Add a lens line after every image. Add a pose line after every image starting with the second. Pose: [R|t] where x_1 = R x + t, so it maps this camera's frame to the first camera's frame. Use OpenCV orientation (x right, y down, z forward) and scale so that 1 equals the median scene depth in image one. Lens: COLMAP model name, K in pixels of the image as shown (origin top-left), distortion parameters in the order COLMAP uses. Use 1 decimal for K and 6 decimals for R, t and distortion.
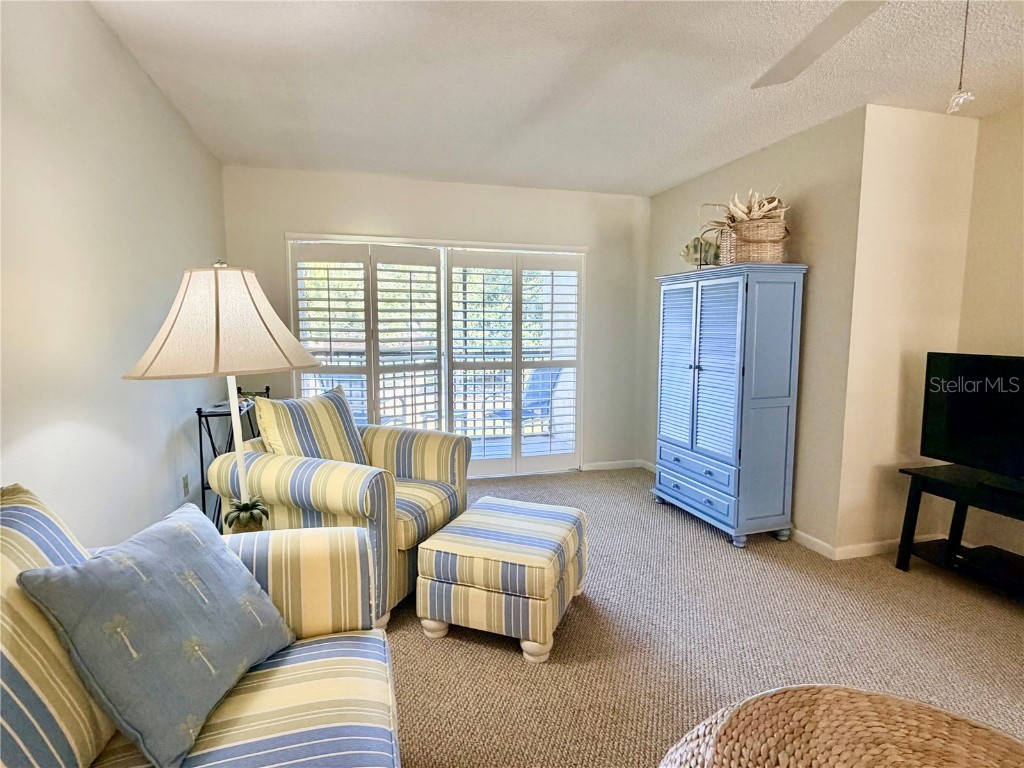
lens RADIAL K [[539.4, 0, 508.2], [0, 539.4, 381.7], [0, 0, 1]] dist [0.000597, -0.000229]
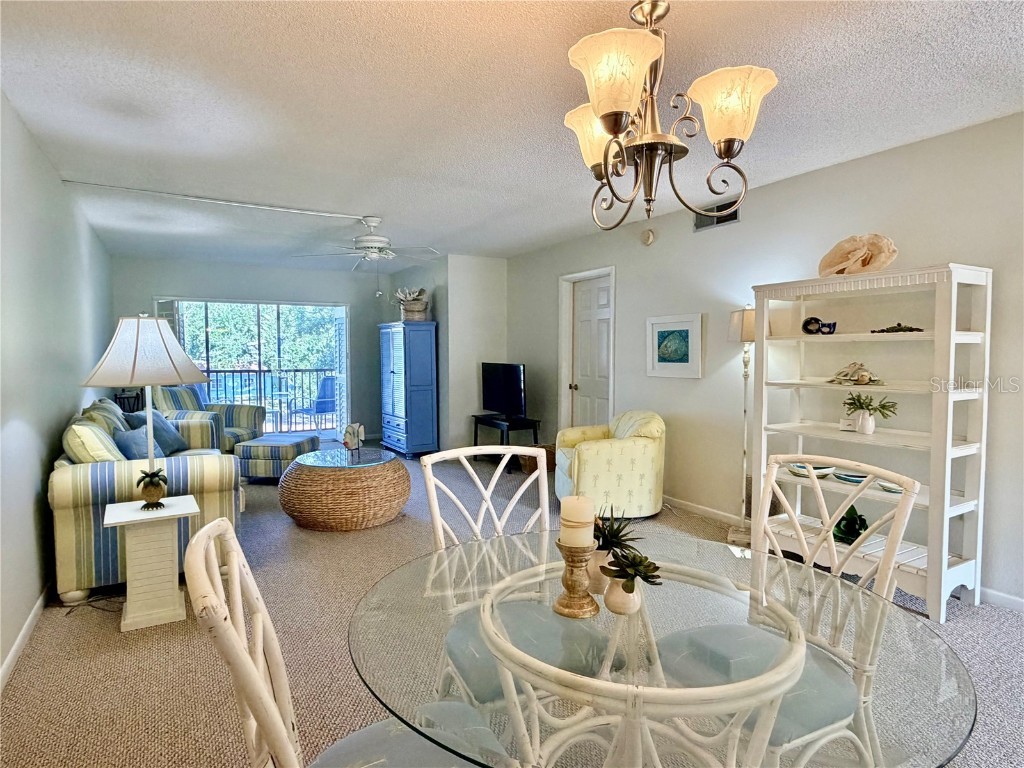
lens RADIAL K [[578.3, 0, 513.4], [0, 578.3, 386.9], [0, 0, 1]] dist [-0.000661, 0.000193]
pose [[0.969197, -0.016453, 0.245738, 0.309133], [0.025429, 0.999118, -0.033401, 0.128707], [-0.244972, 0.038621, 0.968761, -1.365021]]
